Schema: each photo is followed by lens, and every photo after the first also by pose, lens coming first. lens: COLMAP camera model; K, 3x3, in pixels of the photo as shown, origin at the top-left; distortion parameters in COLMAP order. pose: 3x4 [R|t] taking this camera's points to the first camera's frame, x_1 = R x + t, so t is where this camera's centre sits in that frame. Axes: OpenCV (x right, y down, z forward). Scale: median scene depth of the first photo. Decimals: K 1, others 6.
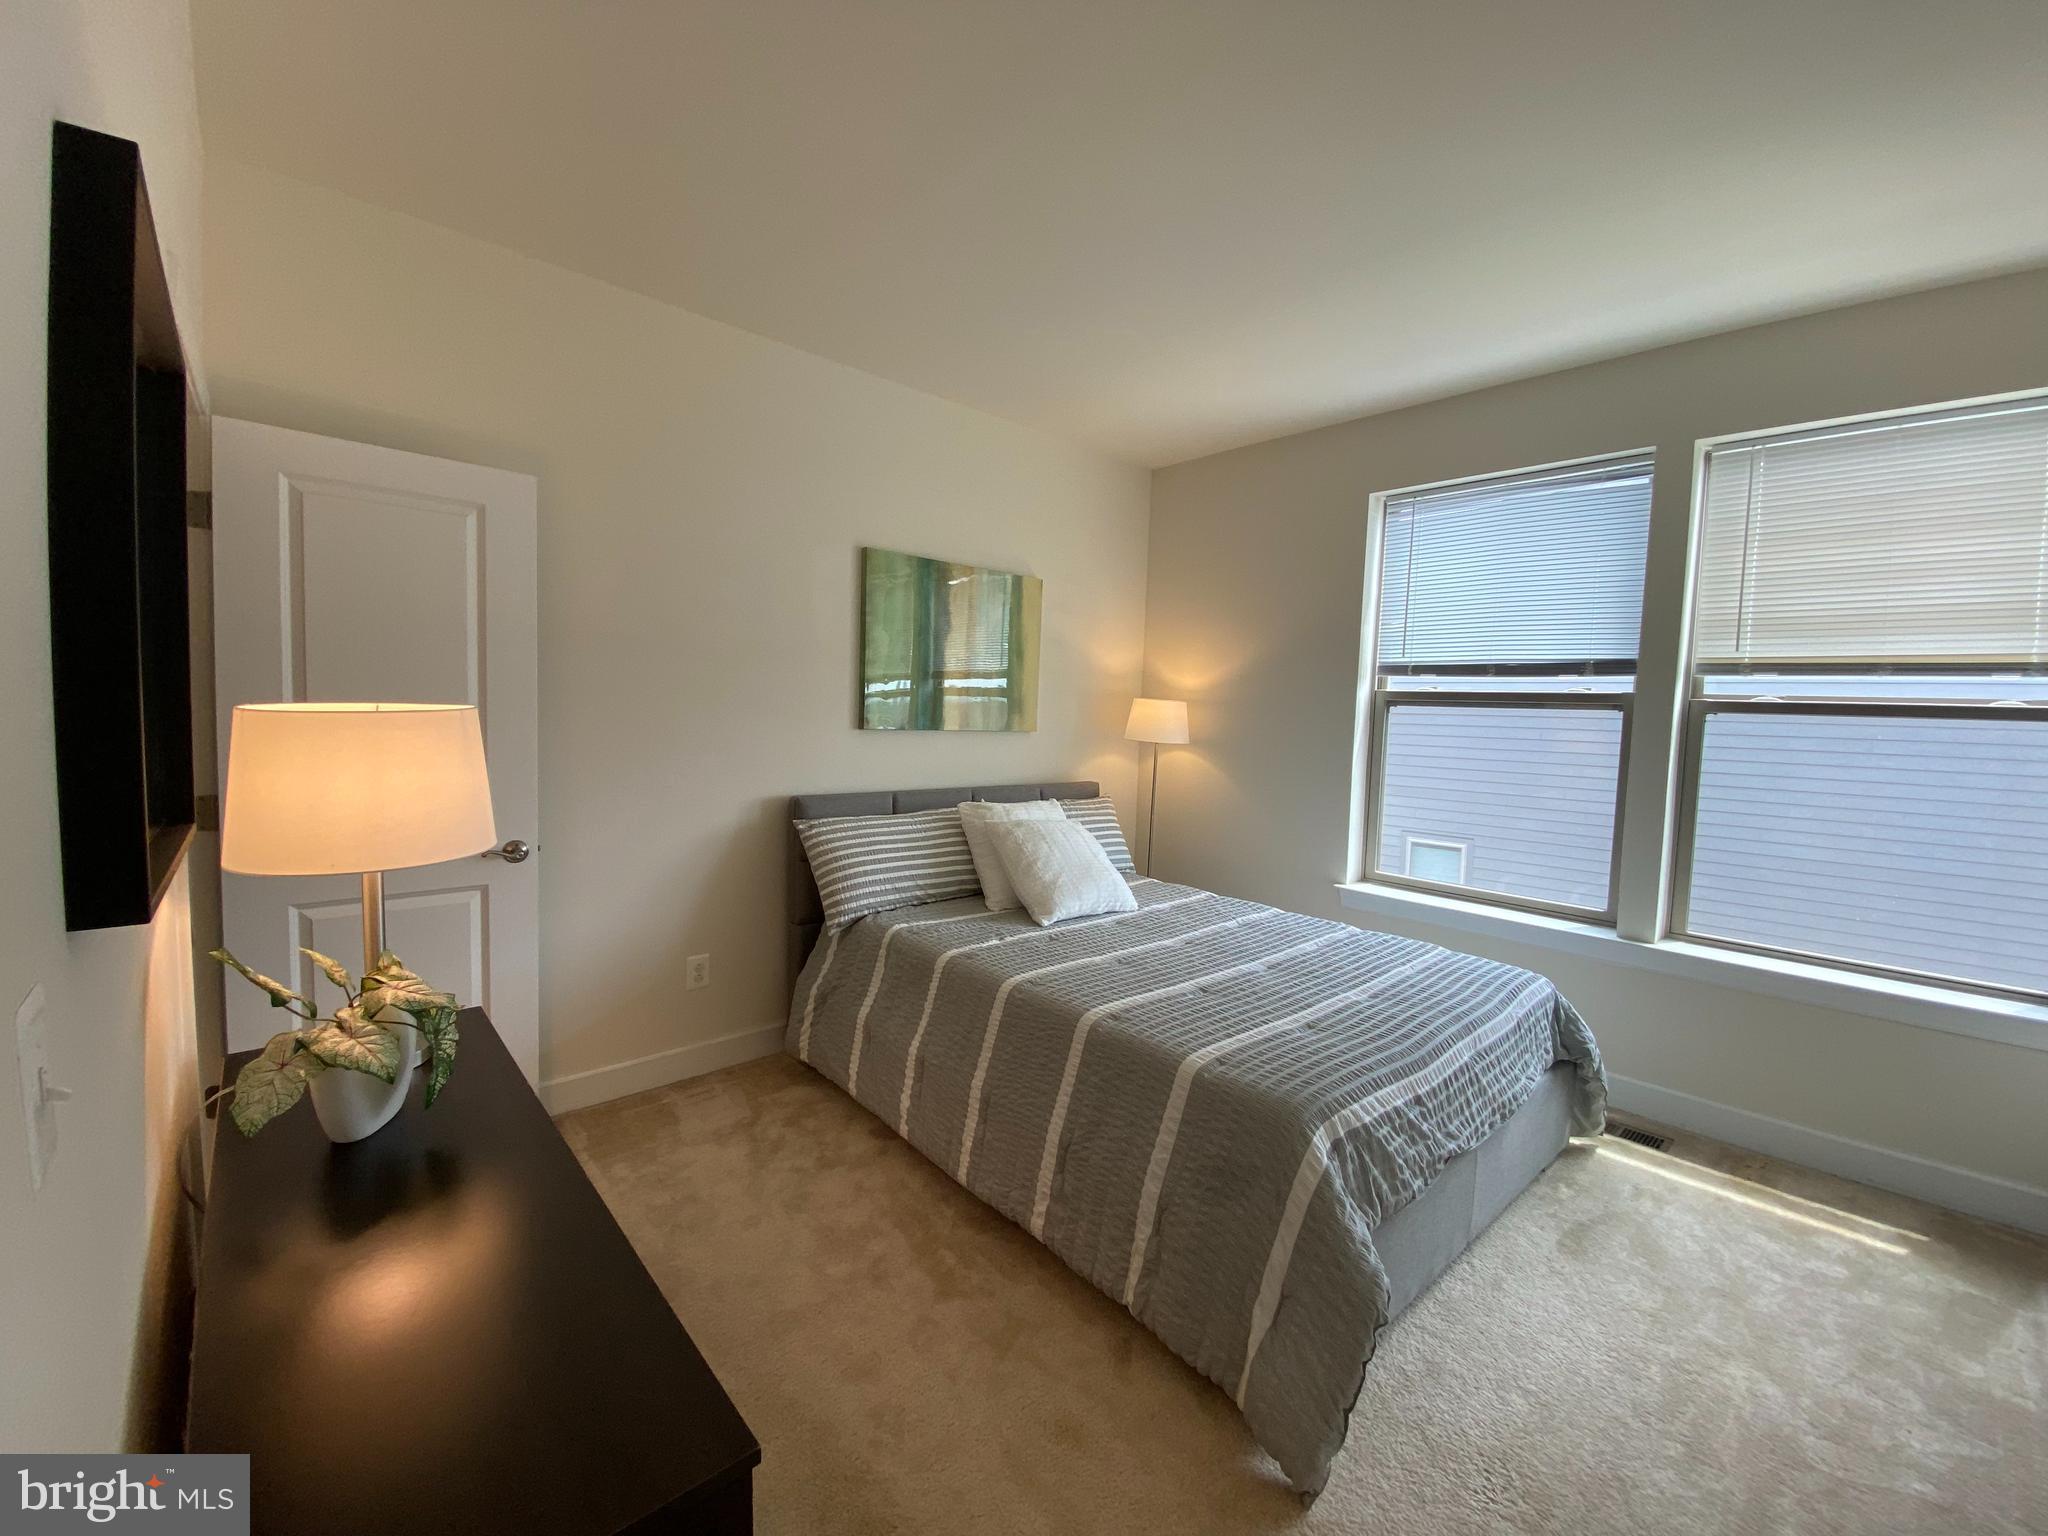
lens RADIAL K [[831.4, 0, 1024.0], [0, 831.4, 768.0], [0, 0, 1]] dist [-0.000771, -0.000095]
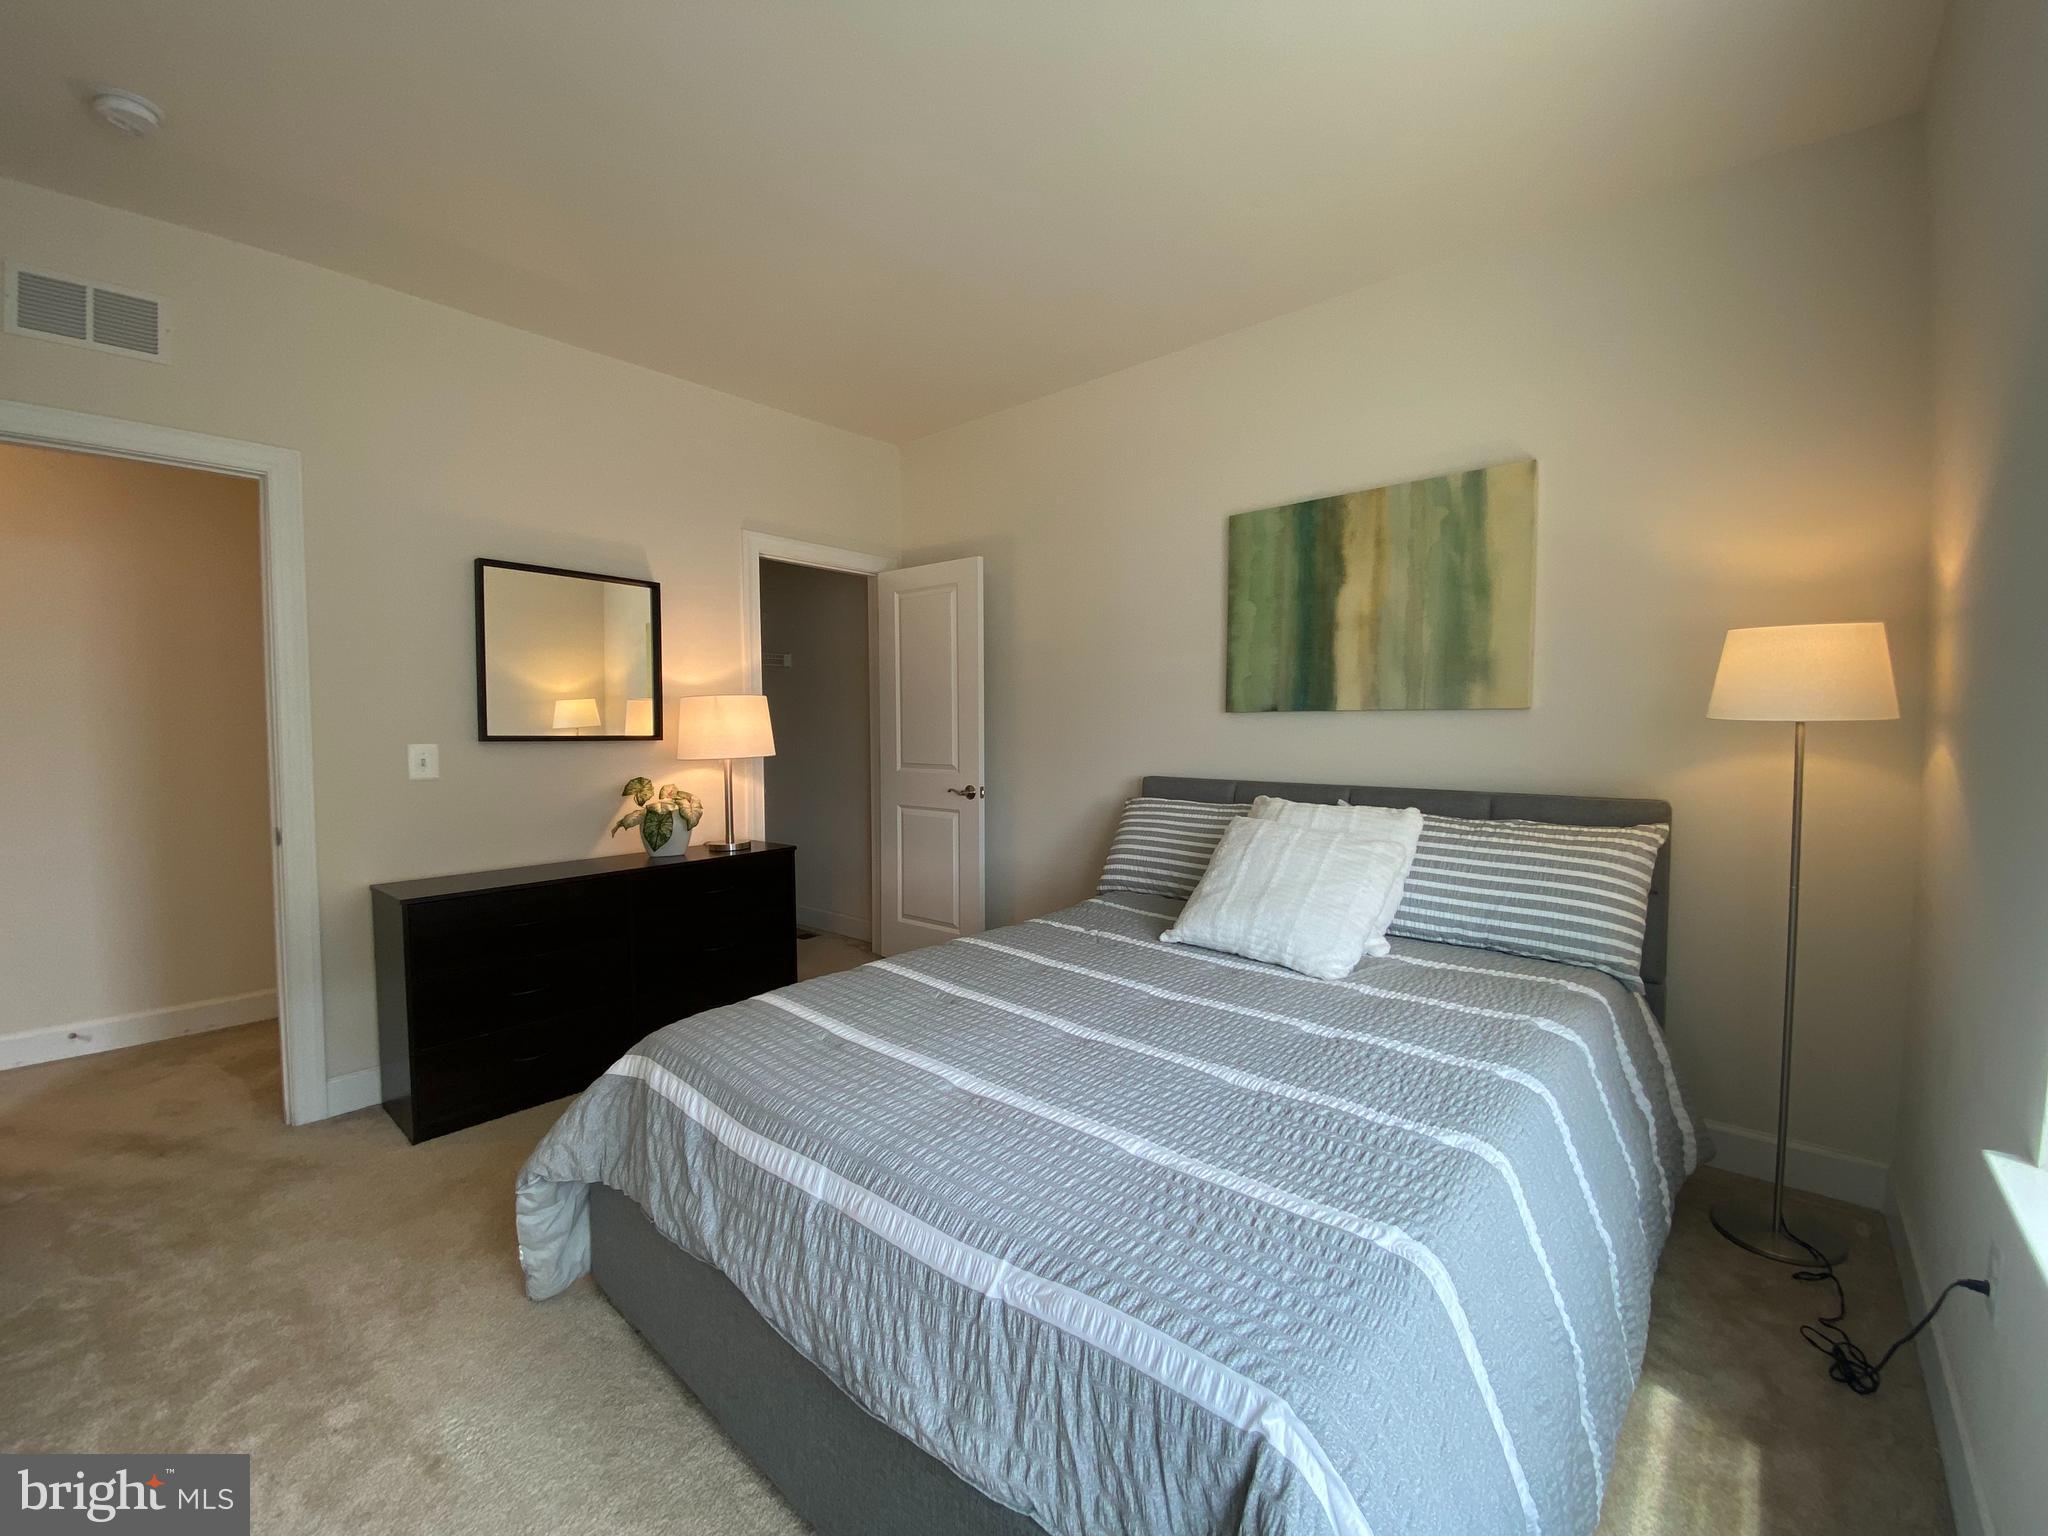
lens RADIAL K [[831.4, 0, 1024.0], [0, 831.4, 768.0], [0, 0, 1]] dist [-0.000771, -0.000095]
pose [[0.087957, 0.012922, -0.996040, 0.695533], [-0.066017, 0.997793, 0.007115, 0.024015], [0.993934, 0.065130, 0.088616, 0.680032]]
